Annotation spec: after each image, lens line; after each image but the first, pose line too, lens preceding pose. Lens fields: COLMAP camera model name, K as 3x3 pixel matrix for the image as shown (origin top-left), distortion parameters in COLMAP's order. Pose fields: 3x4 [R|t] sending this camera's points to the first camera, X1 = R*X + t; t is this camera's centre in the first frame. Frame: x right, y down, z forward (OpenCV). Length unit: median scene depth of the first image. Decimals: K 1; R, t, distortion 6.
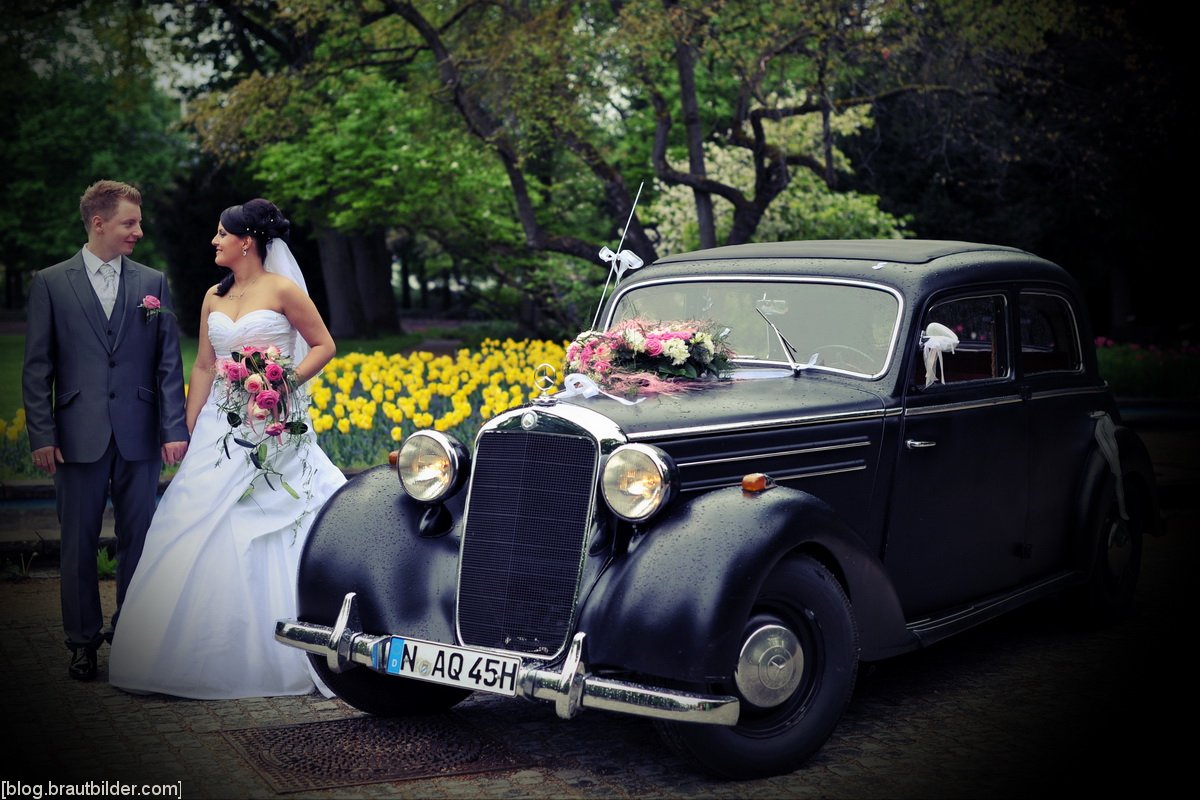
lens RADIAL K [[2732.7, 0, 600.0], [0, 2732.7, 400.0], [0, 0, 1]] dist [-0.130781, -0.072602]
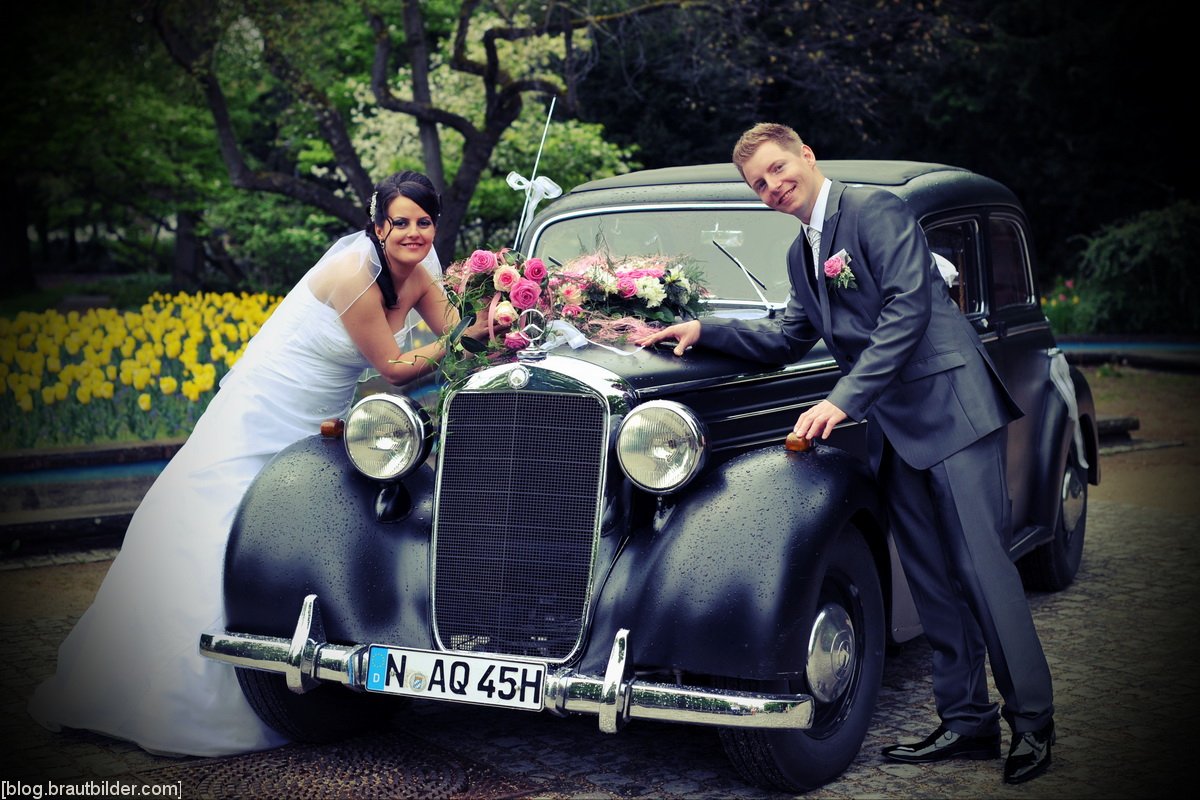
lens RADIAL K [[2732.7, 0, 600.0], [0, 2732.7, 400.0], [0, 0, 1]] dist [-0.130781, -0.072602]
pose [[0.969248, -0.034727, 0.243622, -0.199095], [0.030804, 0.999327, 0.019892, -0.001457], [-0.244149, -0.011776, 0.969666, 0.179979]]
